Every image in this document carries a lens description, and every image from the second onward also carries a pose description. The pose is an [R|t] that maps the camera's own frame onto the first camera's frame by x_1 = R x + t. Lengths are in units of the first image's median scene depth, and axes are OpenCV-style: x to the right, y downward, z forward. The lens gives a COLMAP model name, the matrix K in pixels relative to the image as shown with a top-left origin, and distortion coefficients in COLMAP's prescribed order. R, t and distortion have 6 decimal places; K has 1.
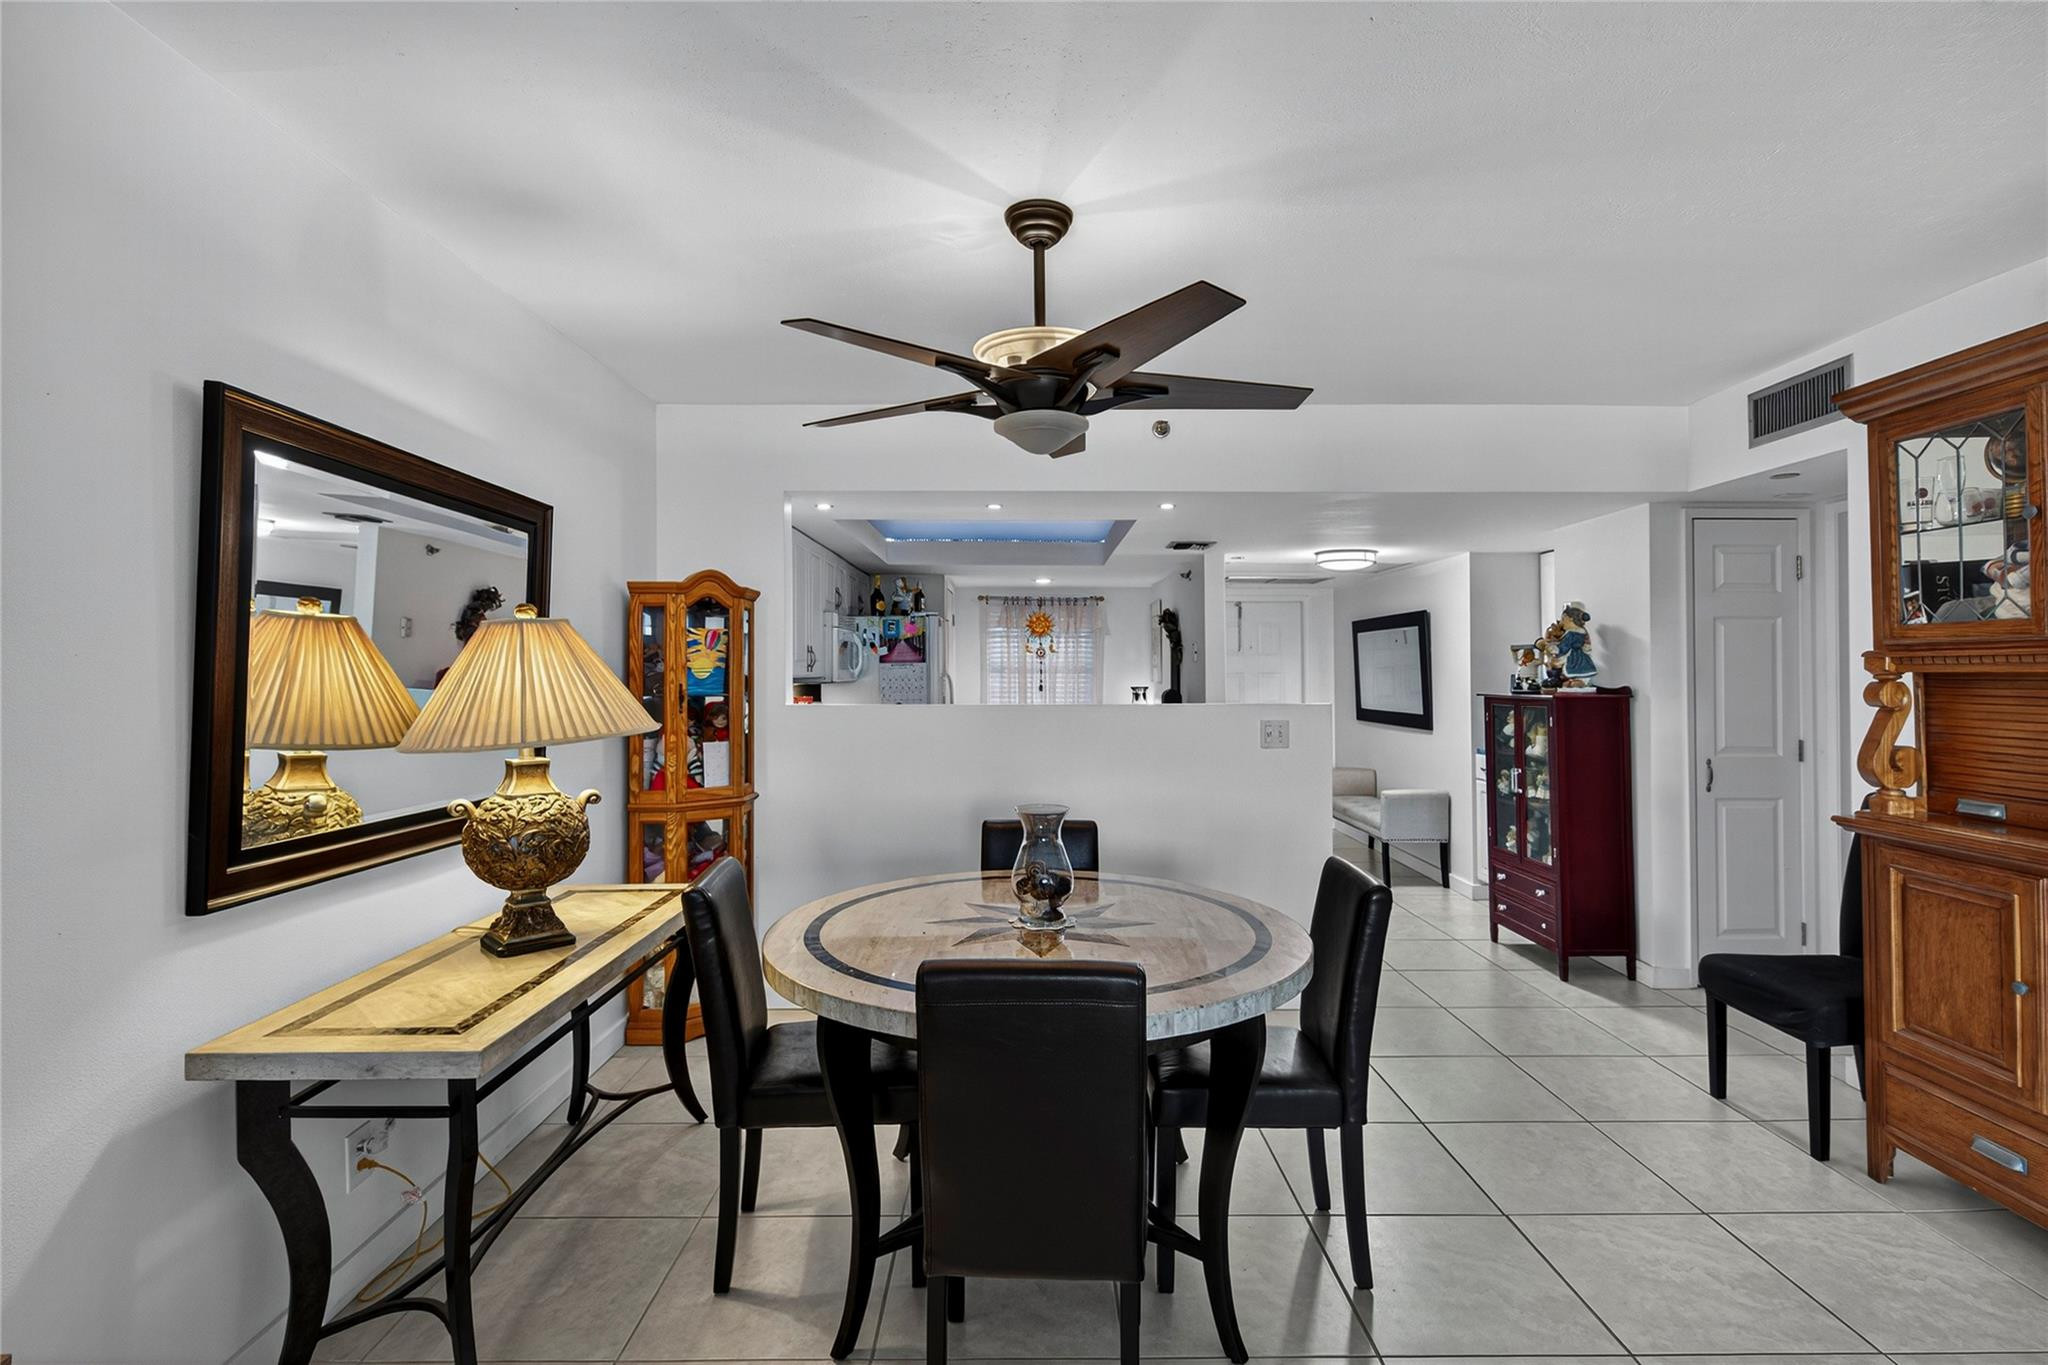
lens RADIAL K [[1007.6, 0, 1023.5], [0, 1007.6, 666.5], [0, 0, 1]] dist [0.000307, 0.000049]
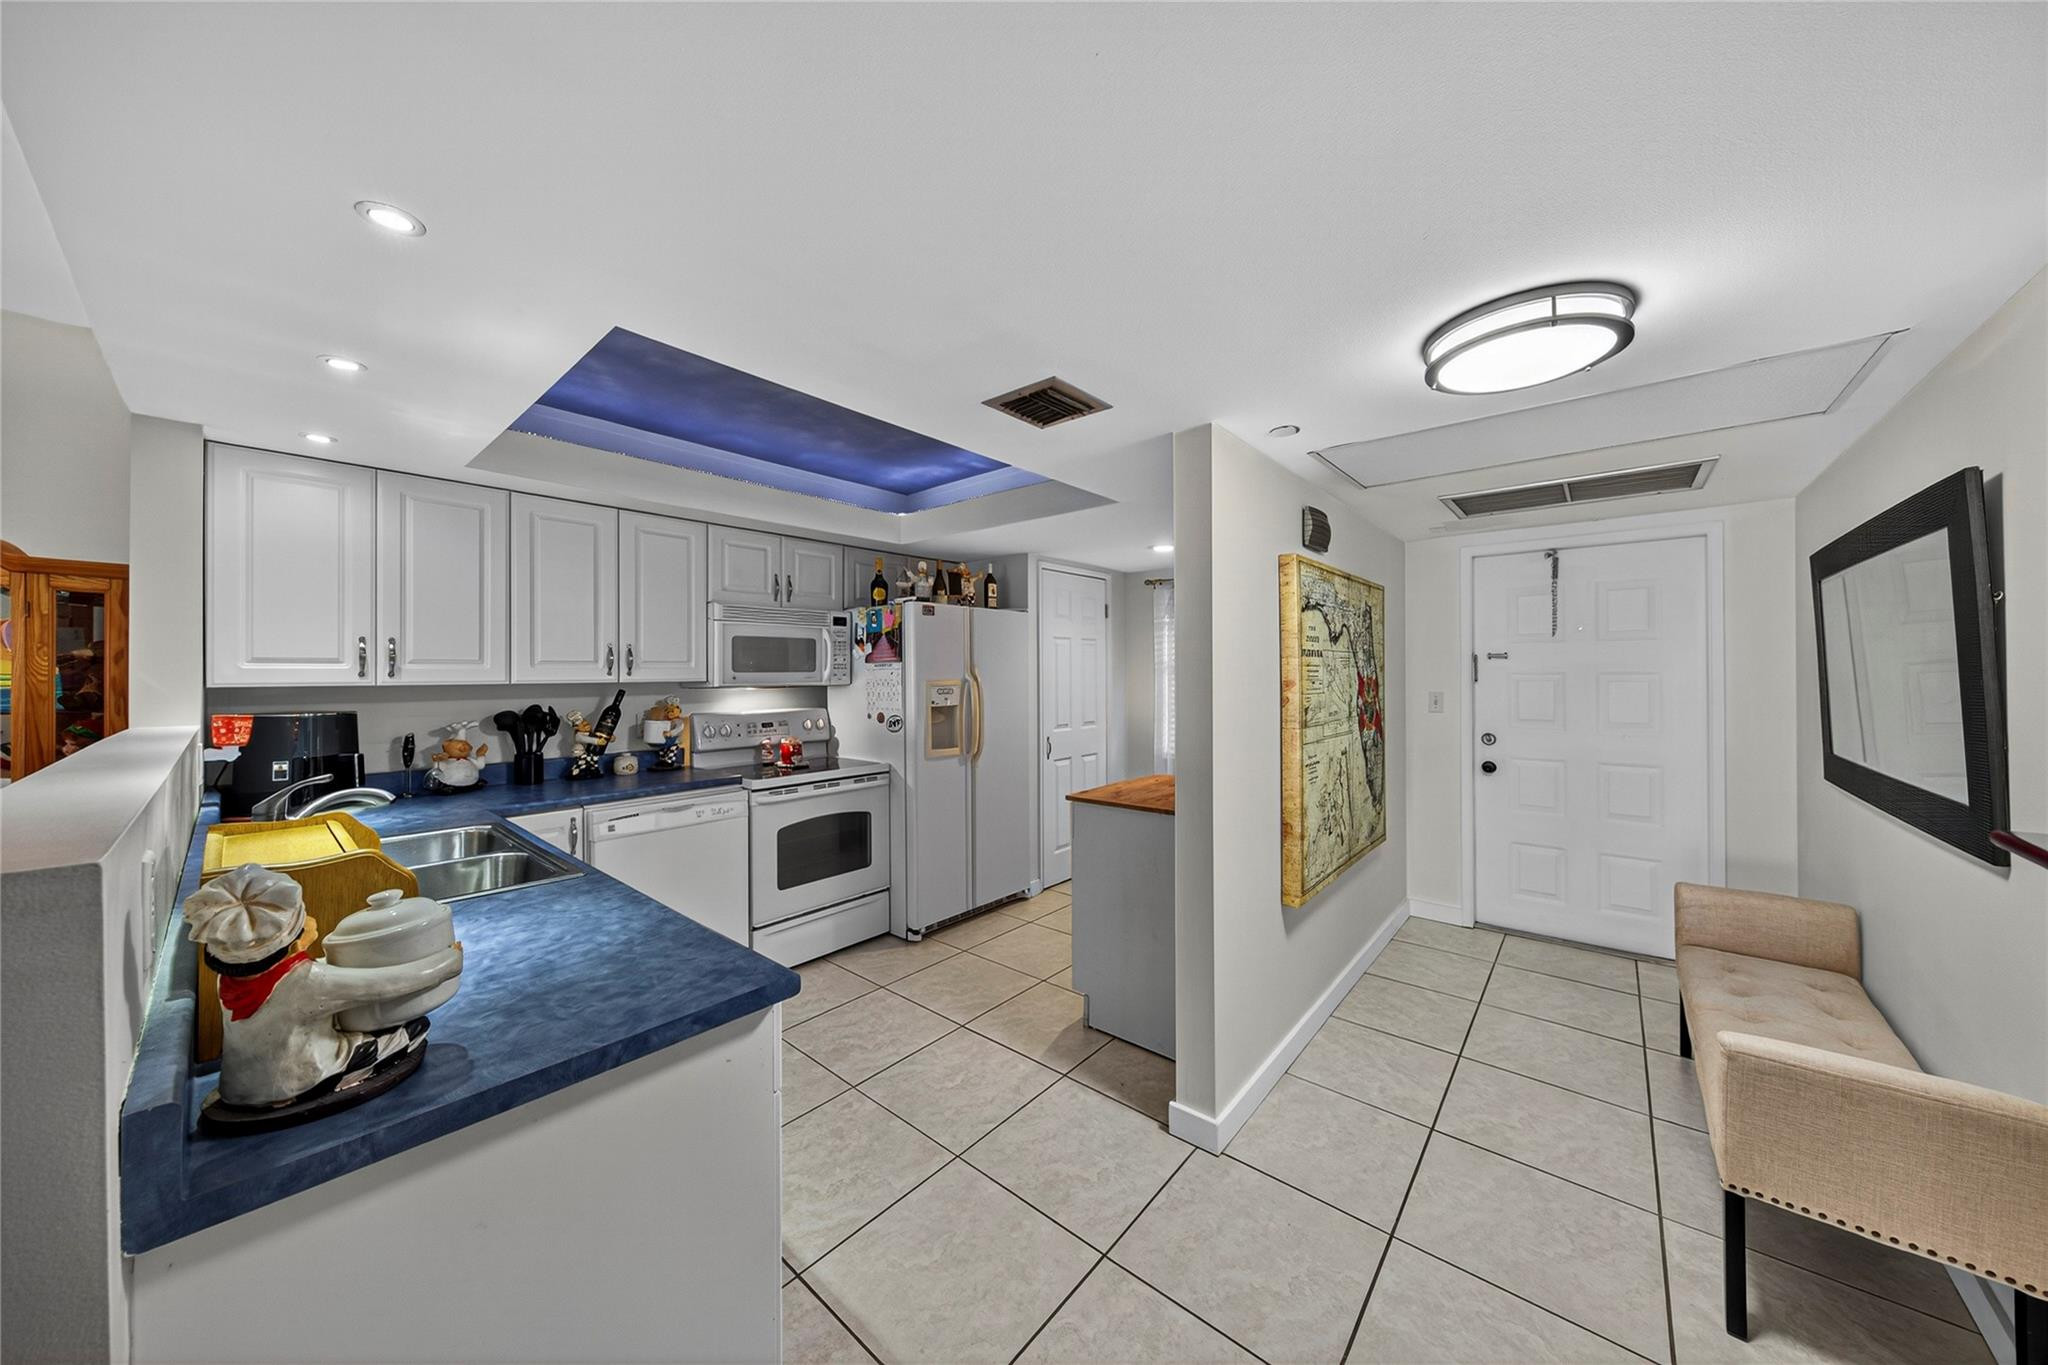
lens RADIAL K [[684.9, 0, 1015.6], [0, 684.9, 675.6], [0, 0, 1]] dist [-0.002021, -0.000142]
pose [[0.746701, 0.000385, -0.665160, 0.317089], [0.008206, 0.999918, 0.009791, 0.002263], [0.665109, -0.012769, 0.746637, 0.652832]]
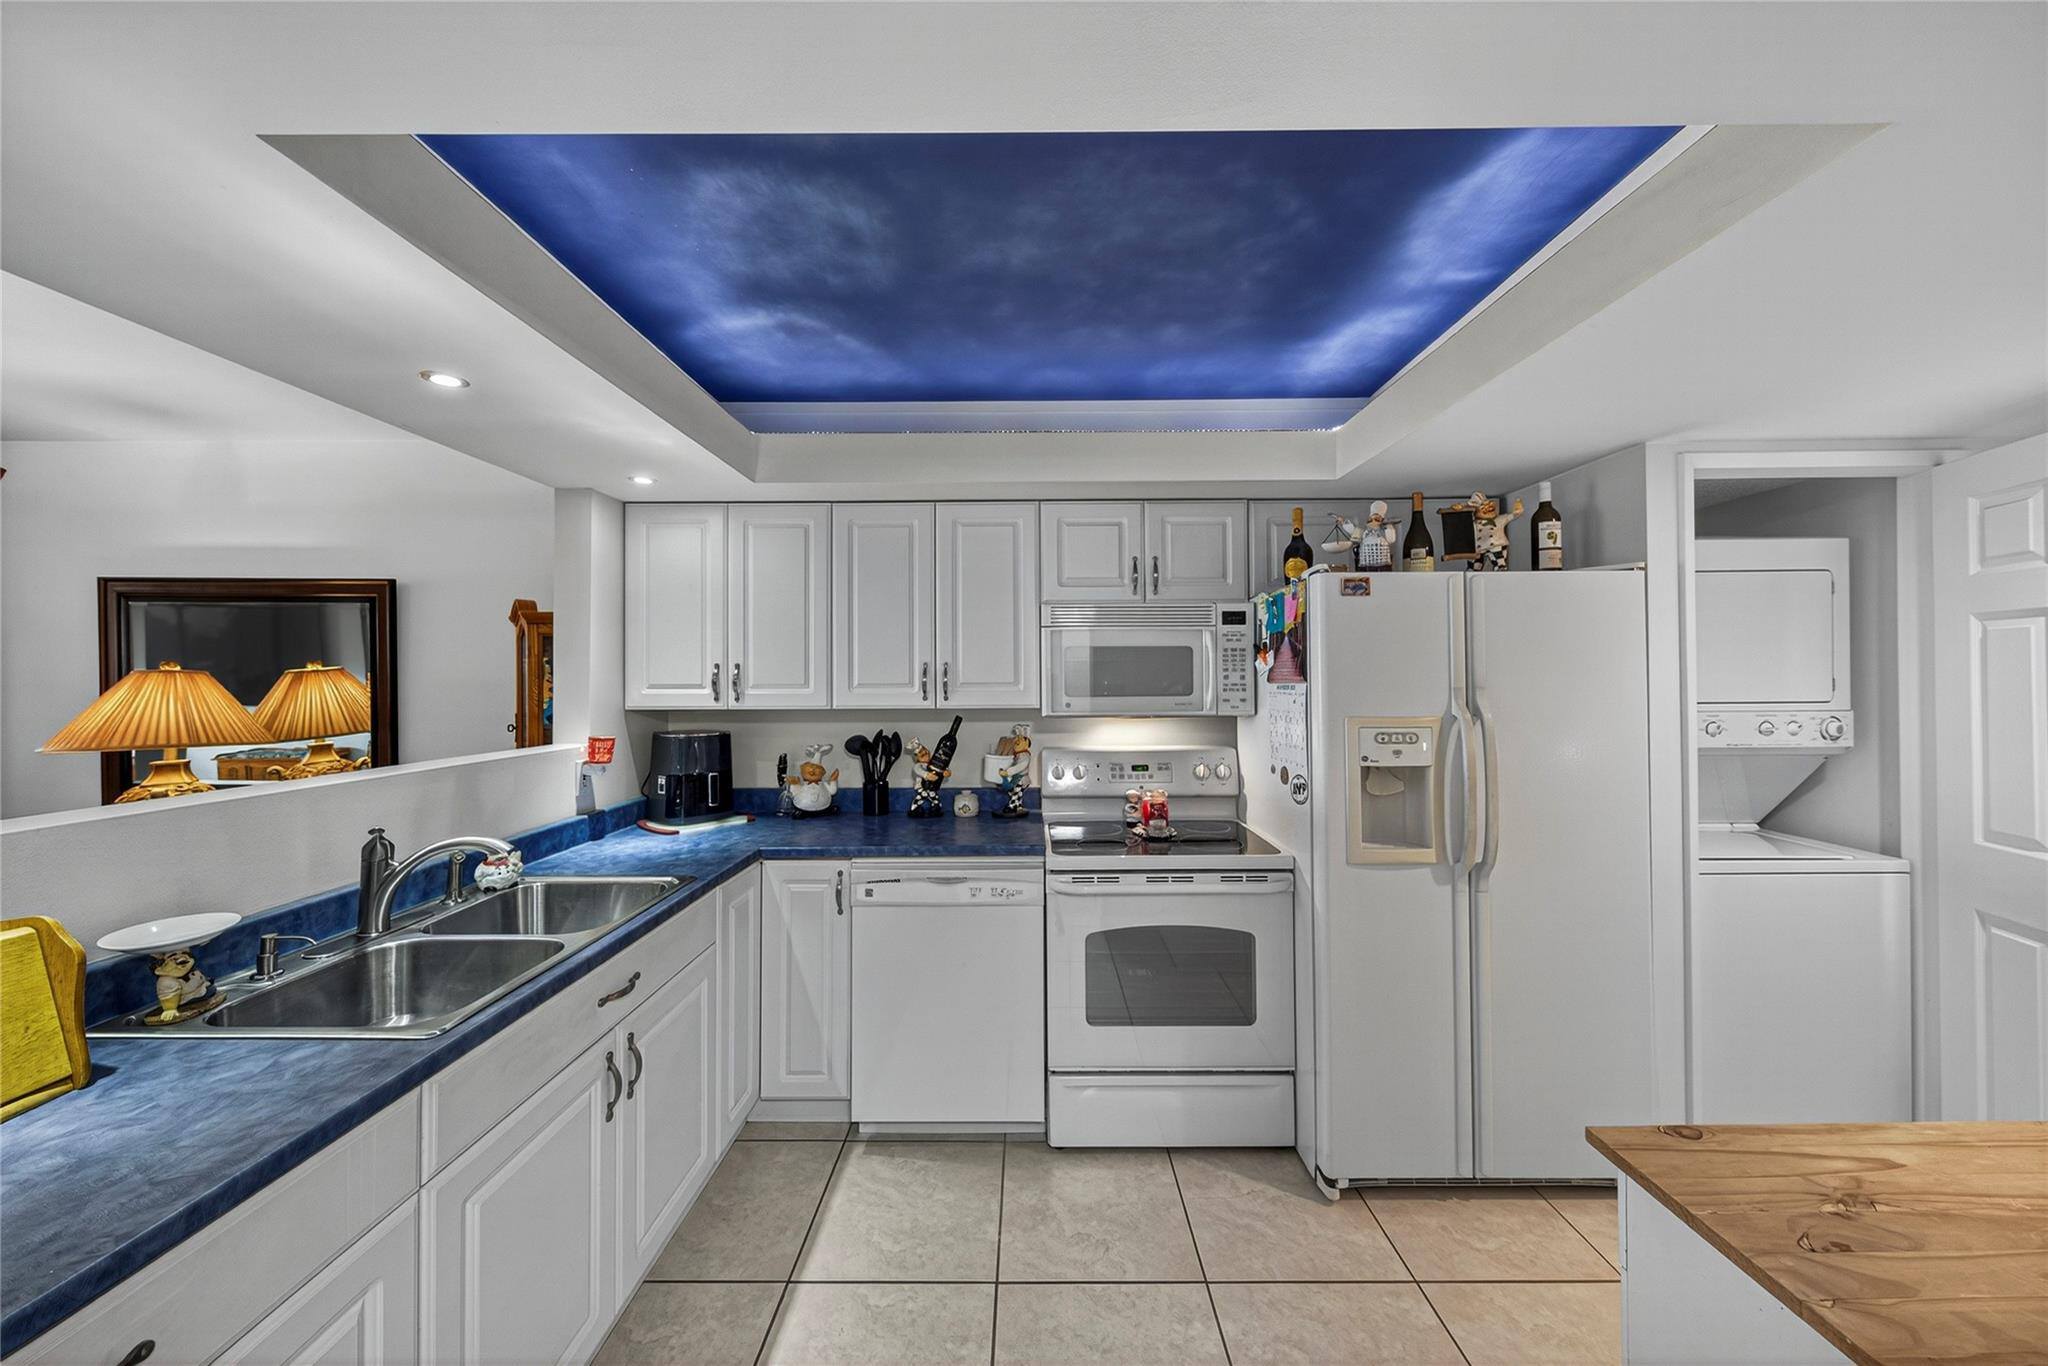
lens RADIAL K [[684.9, 0, 1021.7], [0, 684.9, 671.5], [0, 0, 1]] dist [-0.002021, -0.000142]
pose [[-0.014905, -0.009337, -0.999845, 0.201197], [0.012893, 0.999871, -0.009529, -0.007195], [0.999806, -0.013033, -0.014782, 0.867661]]
